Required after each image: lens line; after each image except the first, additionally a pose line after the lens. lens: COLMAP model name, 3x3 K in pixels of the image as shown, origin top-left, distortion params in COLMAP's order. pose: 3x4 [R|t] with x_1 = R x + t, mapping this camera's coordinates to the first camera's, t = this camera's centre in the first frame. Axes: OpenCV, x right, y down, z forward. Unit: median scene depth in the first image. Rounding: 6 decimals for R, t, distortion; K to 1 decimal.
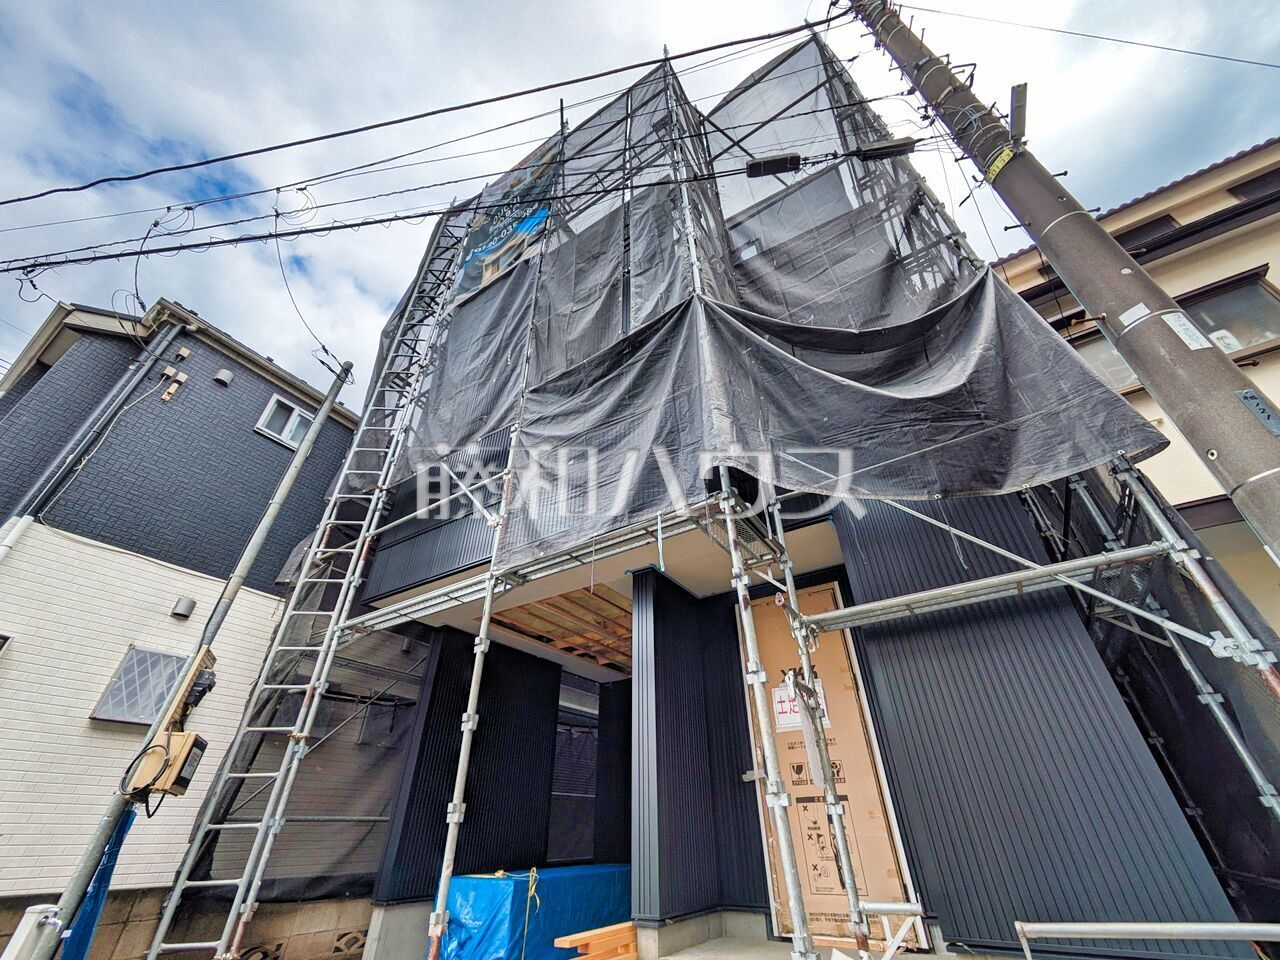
lens RADIAL K [[507.6, 0, 642.8], [0, 507.6, 478.7], [0, 0, 1]] dist [-0.003690, 0.003358]
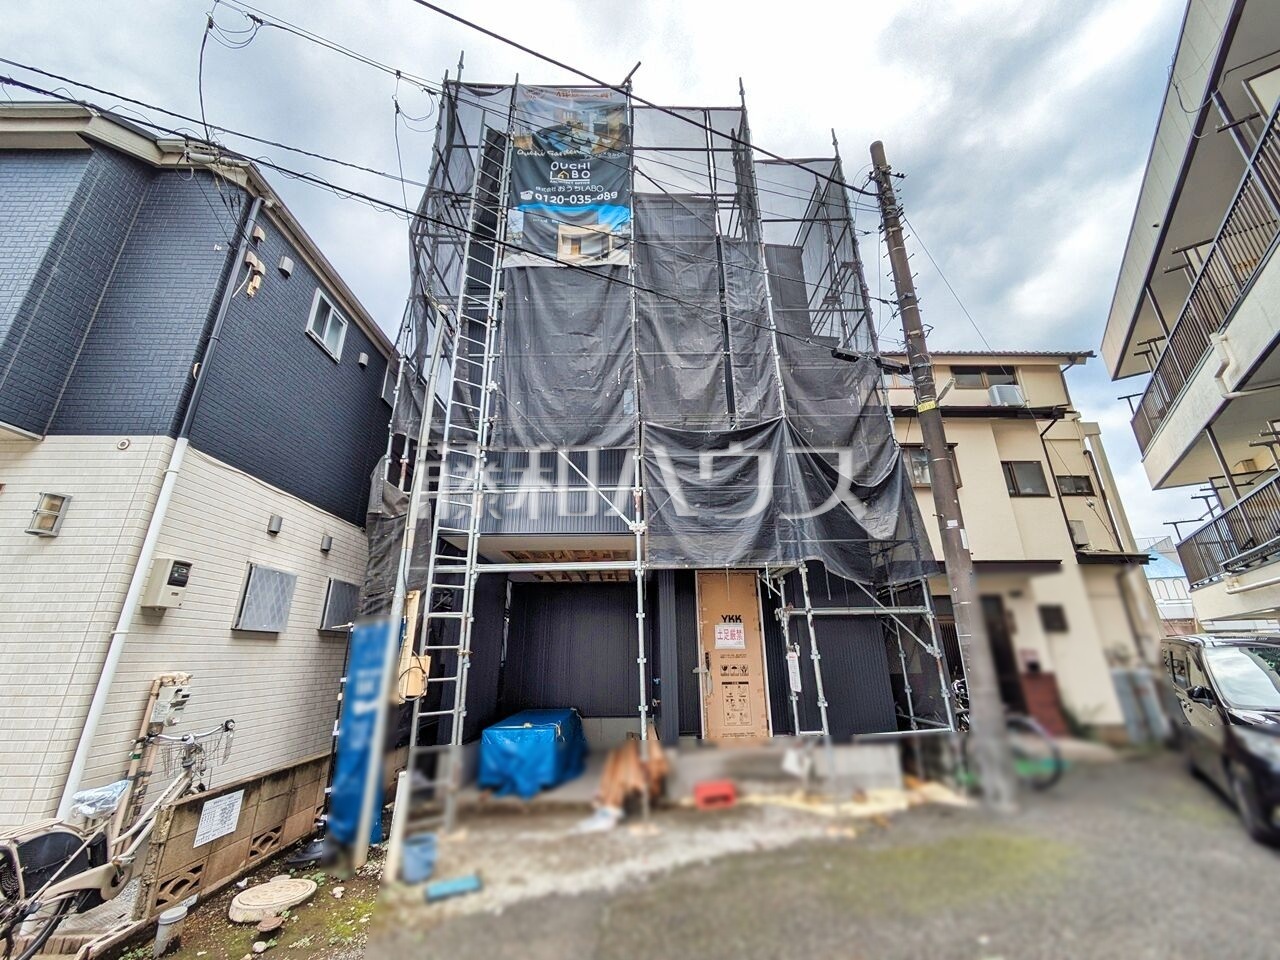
lens RADIAL K [[507.6, 0, 645.4], [0, 507.6, 478.9], [0, 0, 1]] dist [-0.003690, 0.003358]
pose [[0.832094, 0.184487, 0.523054, -0.992973], [-0.317582, 0.931636, 0.176624, -0.298687], [-0.454711, -0.313081, 0.833798, -0.197153]]
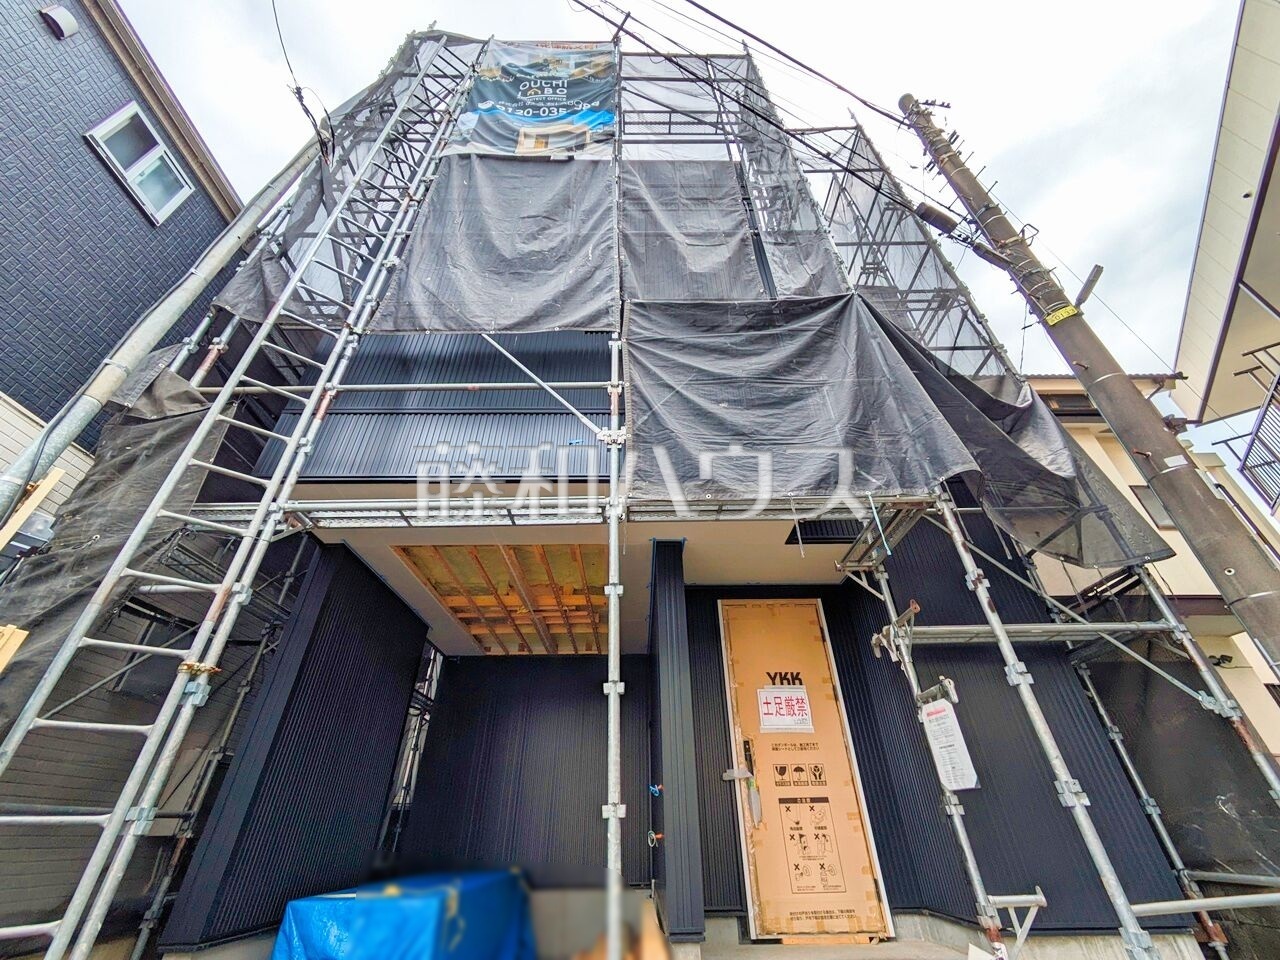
lens RADIAL K [[507.6, 0, 645.0], [0, 507.6, 478.4], [0, 0, 1]] dist [-0.003690, 0.003358]
pose [[0.837845, 0.312518, 0.447602, -0.533482], [-0.310492, 0.947192, -0.080141, 0.175936], [-0.449010, -0.071831, 0.890635, 0.246798]]
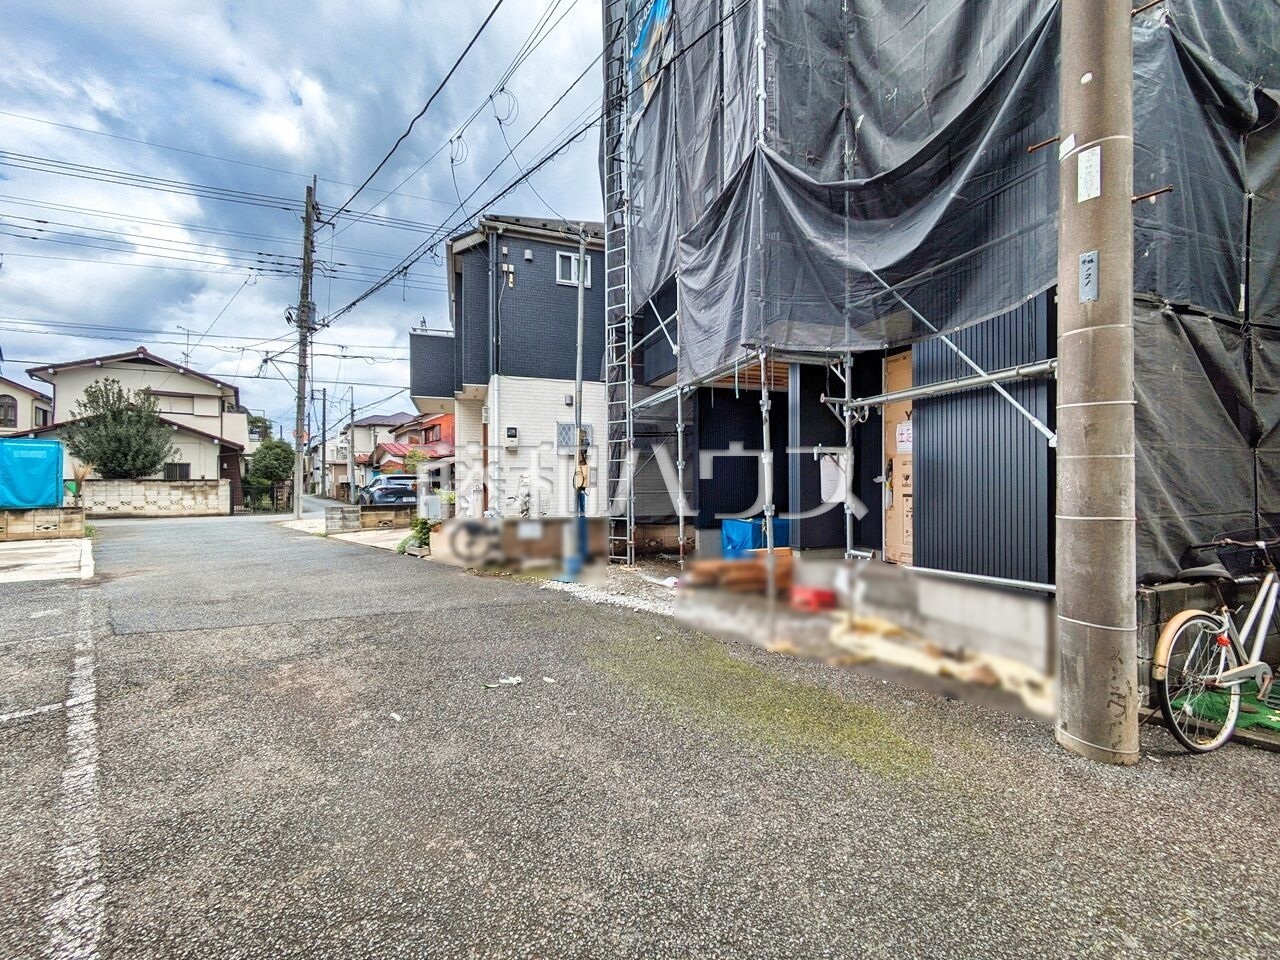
lens RADIAL K [[507.6, 0, 644.6], [0, 507.6, 477.7], [0, 0, 1]] dist [-0.003690, 0.003358]
pose [[0.793505, 0.007438, -0.608519, 0.565490], [0.345927, 0.817157, 0.461075, -0.336651], [0.500685, -0.576368, 0.645844, -0.296882]]
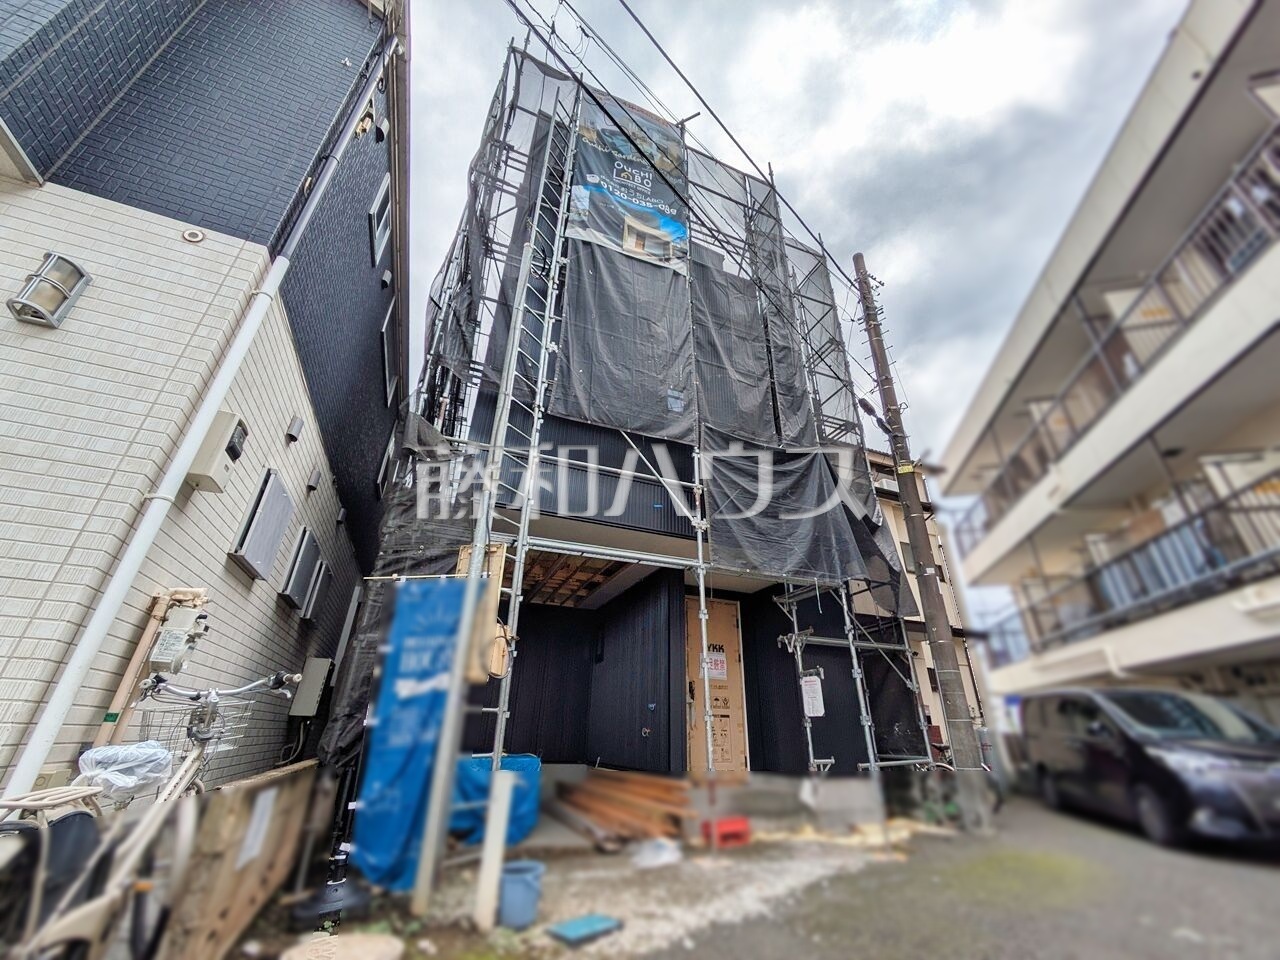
lens RADIAL K [[507.6, 0, 645.5], [0, 507.6, 479.0], [0, 0, 1]] dist [-0.003690, 0.003358]
pose [[0.573451, 0.391691, 0.719536, -1.327642], [-0.493093, 0.866413, -0.078664, 0.144962], [-0.654227, -0.309688, 0.689985, 0.150309]]
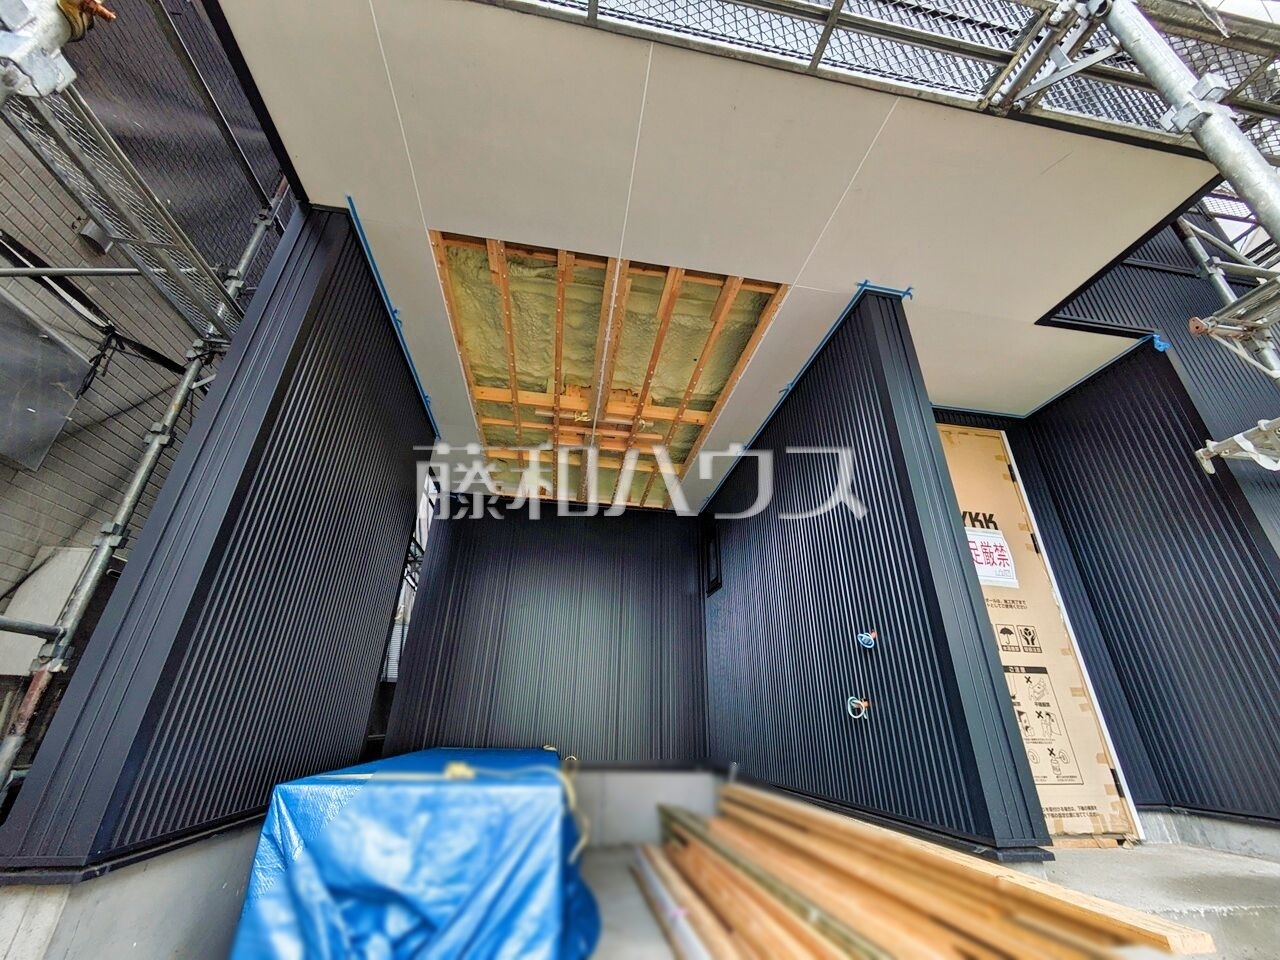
lens RADIAL K [[507.6, 0, 643.4], [0, 507.6, 478.5], [0, 0, 1]] dist [-0.003690, 0.003358]
pose [[0.739354, 0.313549, 0.595854, -0.542308], [-0.406255, 0.913460, 0.023415, 0.527691], [-0.536947, -0.259381, 0.802751, 0.697146]]
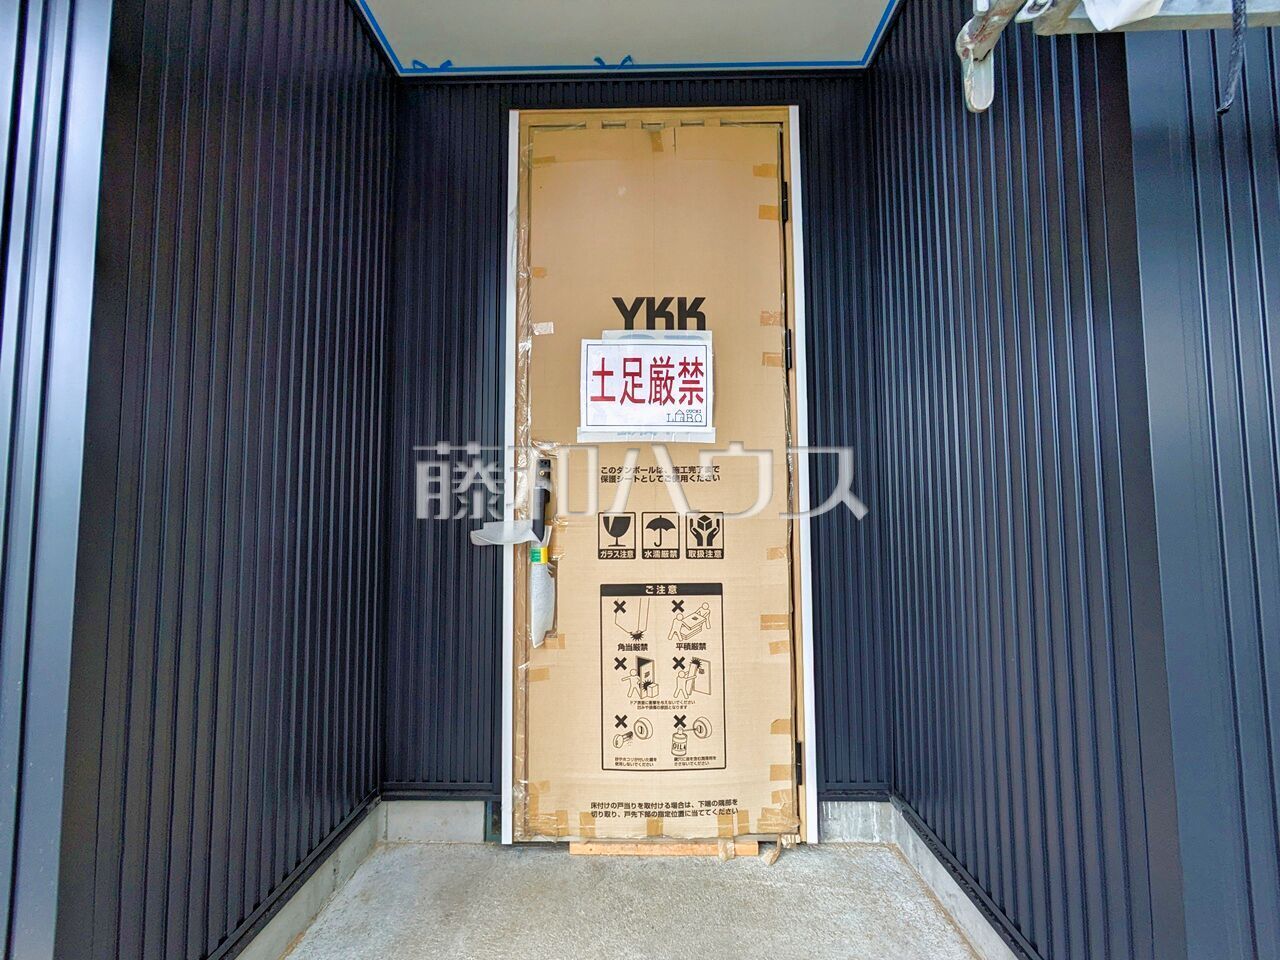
lens RADIAL K [[507.6, 0, 648.6], [0, 507.6, 481.6], [0, 0, 1]] dist [-0.003690, 0.003358]
pose [[0.846081, 0.035829, 0.531849, 0.101806], [-0.307565, 0.847719, 0.432176, 0.339165], [-0.435374, -0.529234, 0.728259, 0.673565]]
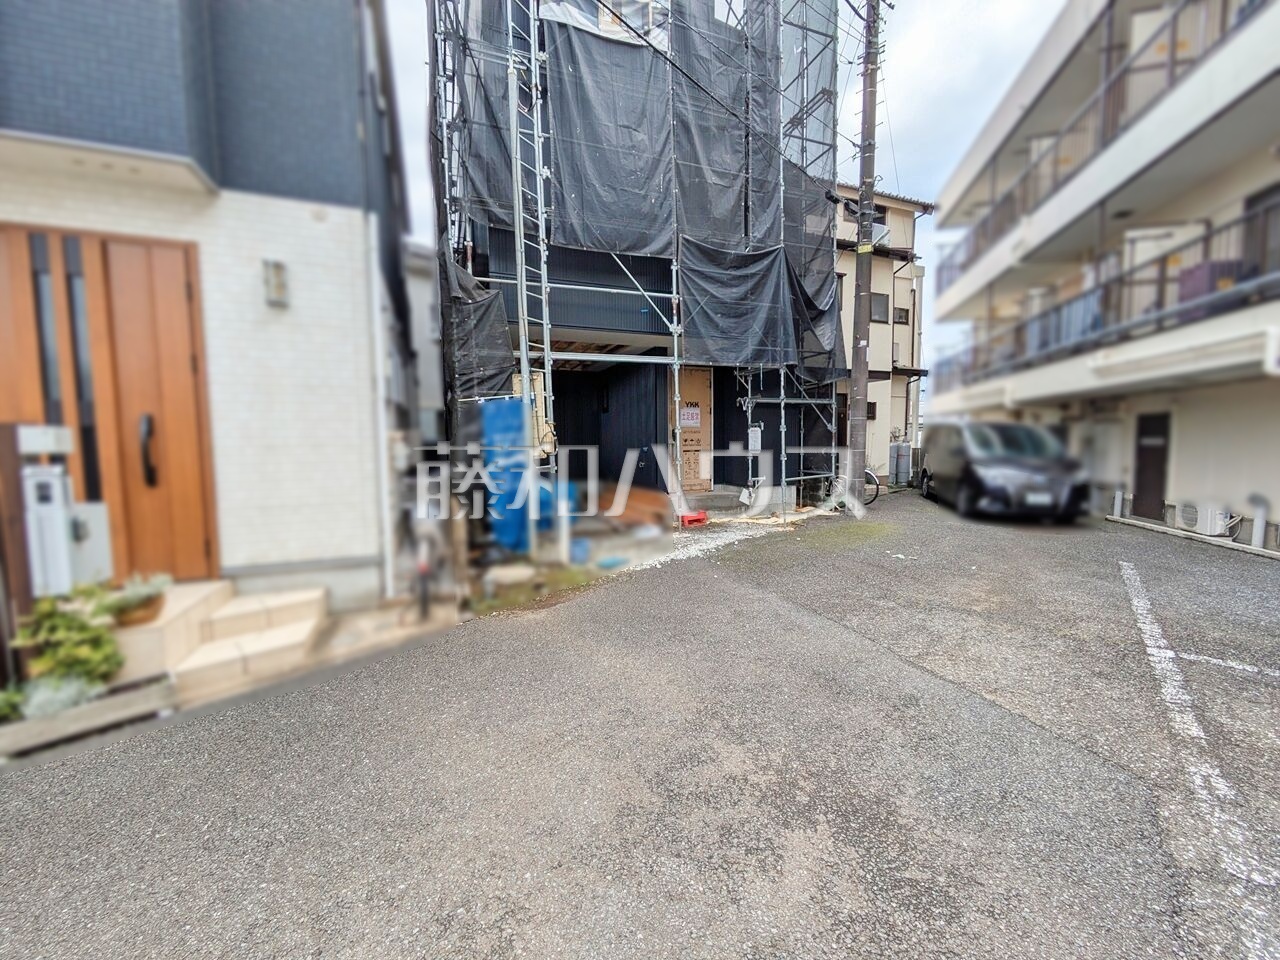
lens RADIAL K [[507.6, 0, 645.1], [0, 507.6, 479.5], [0, 0, 1]] dist [-0.003690, 0.003358]
pose [[0.579529, -0.055957, 0.813029, -1.752449], [-0.464379, 0.797153, 0.385875, -0.136062], [-0.669700, -0.601179, 0.435988, -0.063878]]
